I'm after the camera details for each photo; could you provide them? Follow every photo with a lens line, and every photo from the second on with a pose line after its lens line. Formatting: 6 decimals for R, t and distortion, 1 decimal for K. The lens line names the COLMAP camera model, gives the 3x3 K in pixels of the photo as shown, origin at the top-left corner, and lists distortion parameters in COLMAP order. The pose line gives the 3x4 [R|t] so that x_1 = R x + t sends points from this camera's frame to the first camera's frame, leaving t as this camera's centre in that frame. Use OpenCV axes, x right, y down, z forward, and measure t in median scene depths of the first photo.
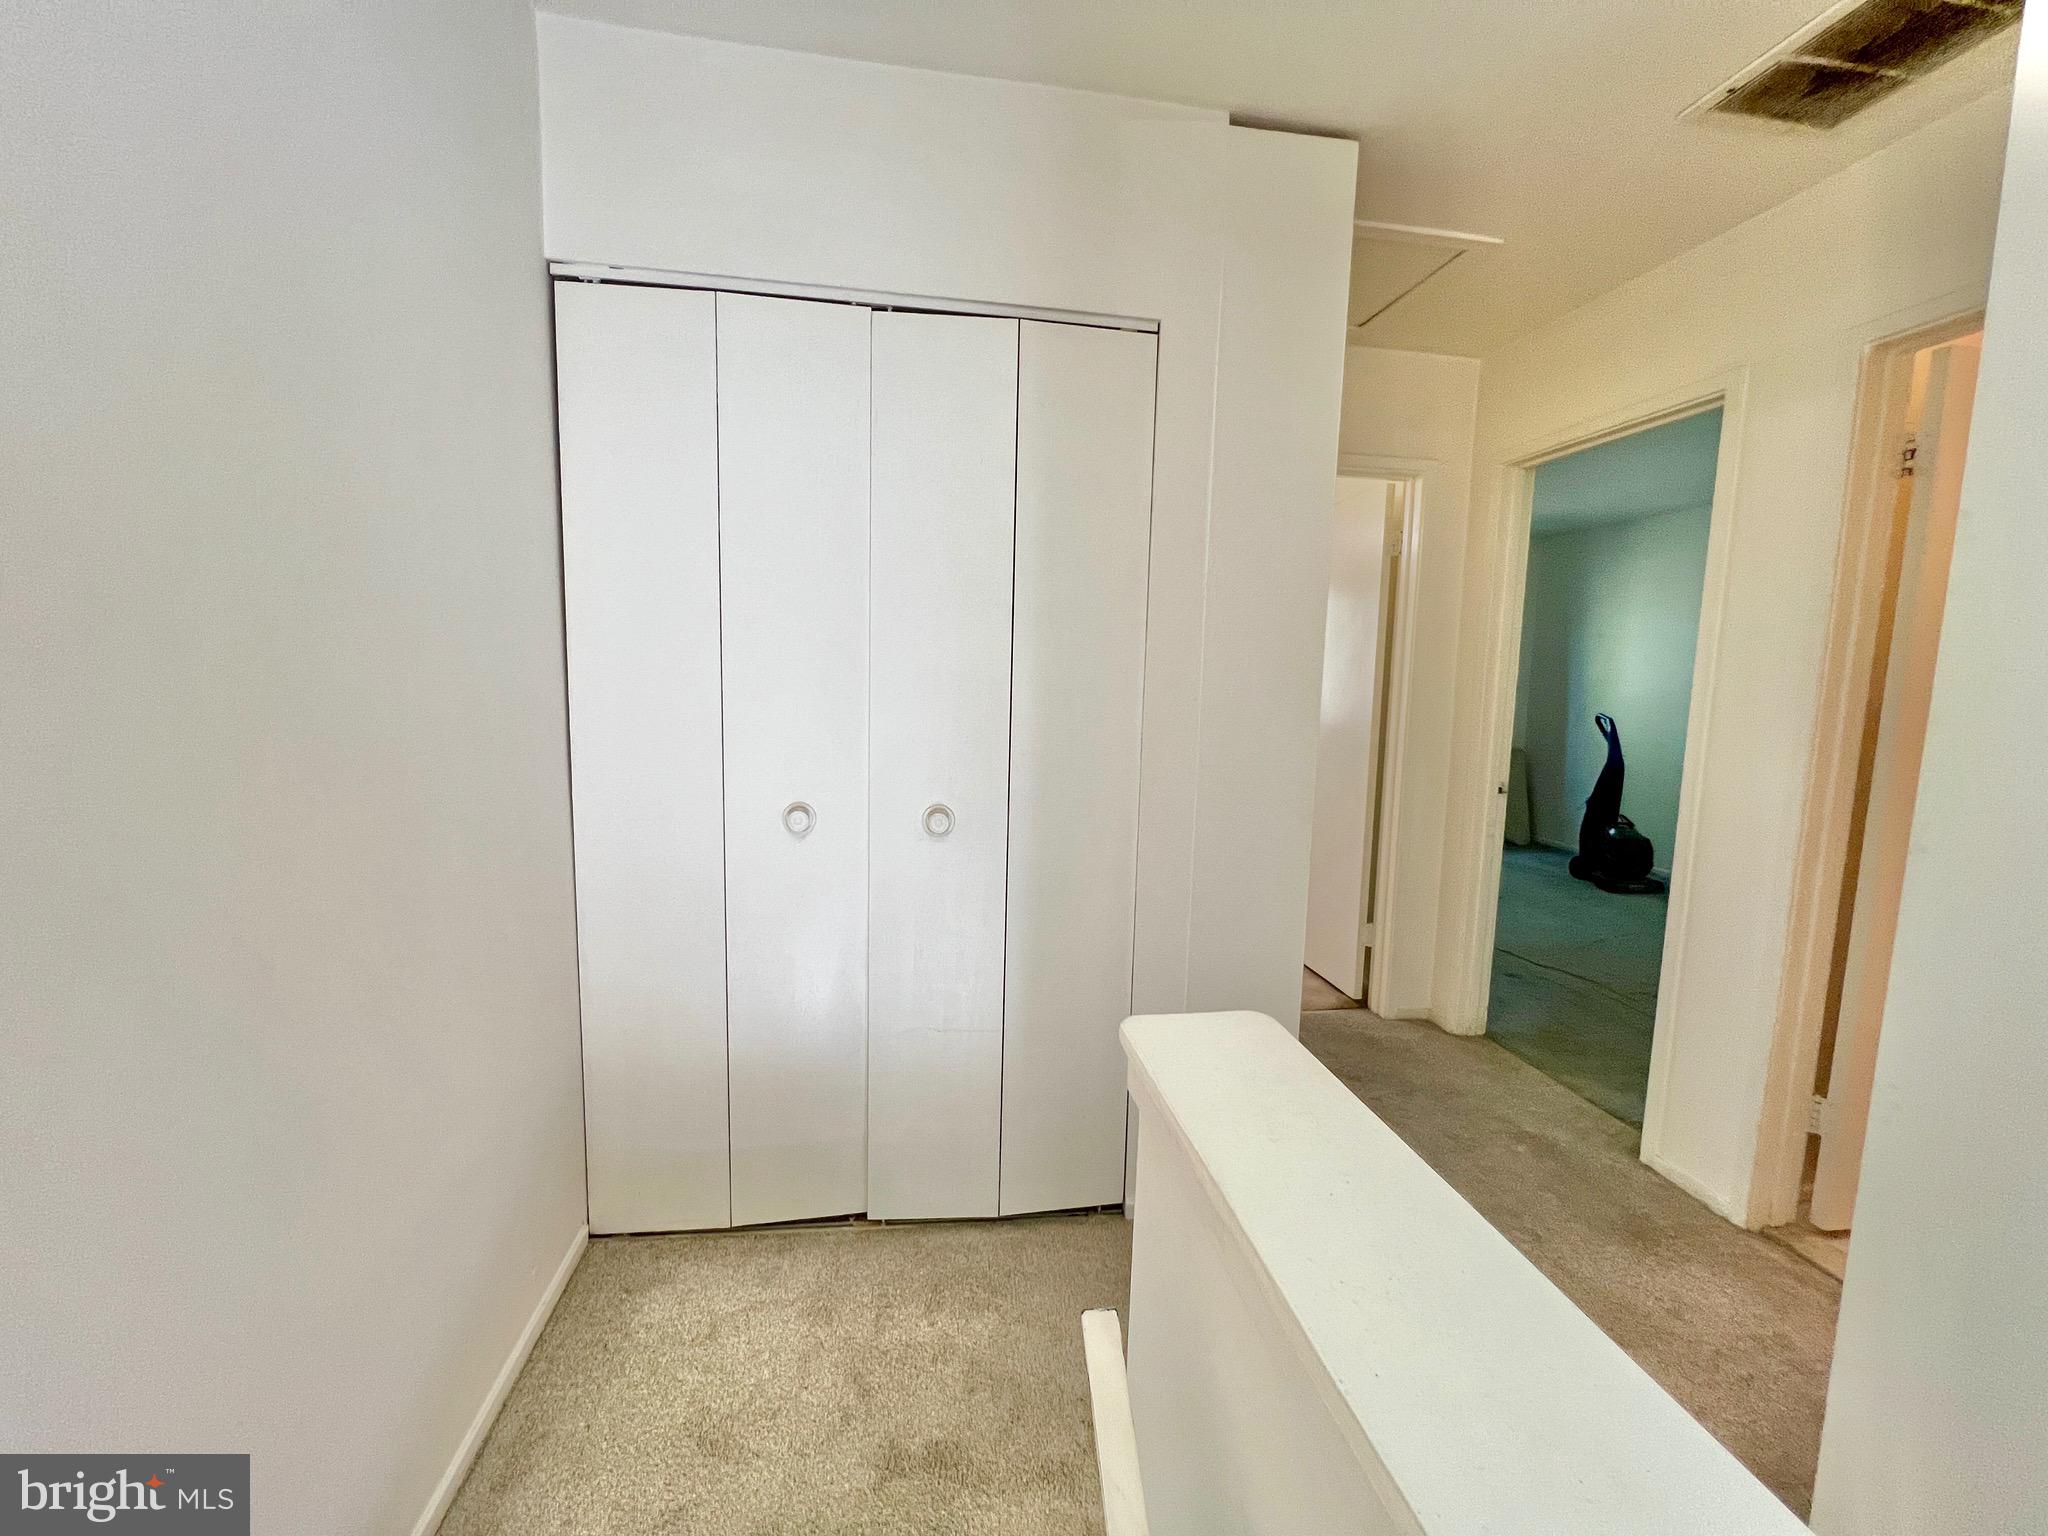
lens RADIAL K [[818.6, 0, 1019.1], [0, 818.6, 767.2], [0, 0, 1]] dist [-0.000033, 0.000730]
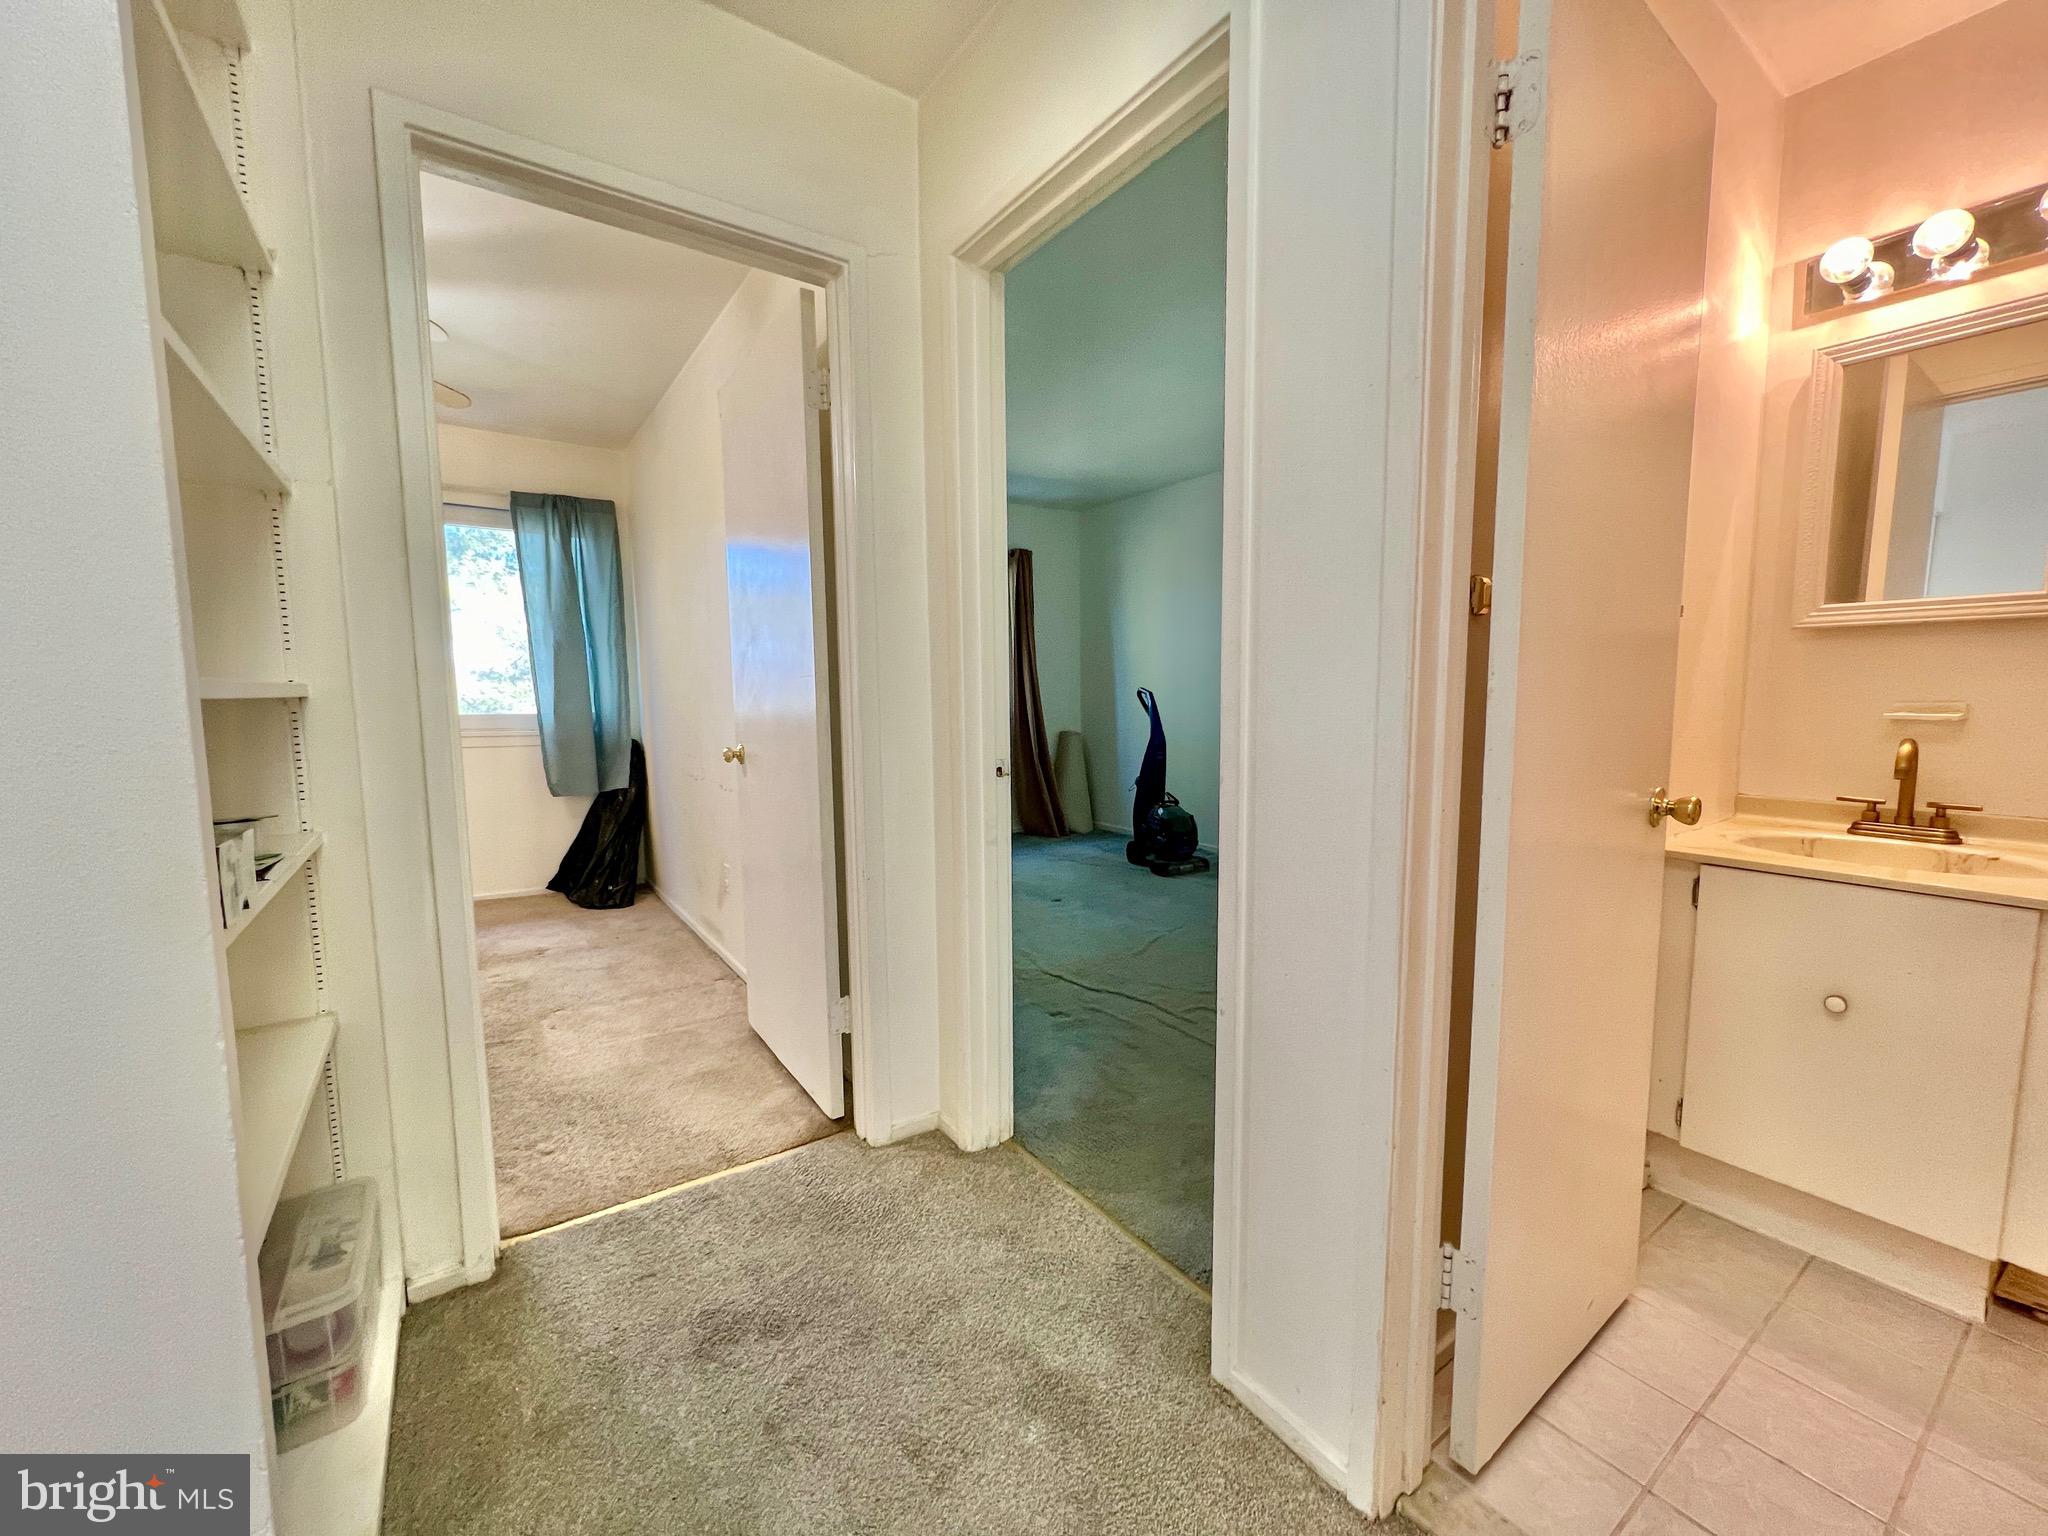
lens RADIAL K [[818.6, 0, 1026.1], [0, 818.6, 769.3], [0, 0, 1]] dist [-0.000033, 0.000730]
pose [[0.895107, -0.072440, 0.439928, 0.291846], [0.077942, 0.996942, 0.005576, 0.022647], [-0.438987, 0.029298, 0.898016, 0.367684]]
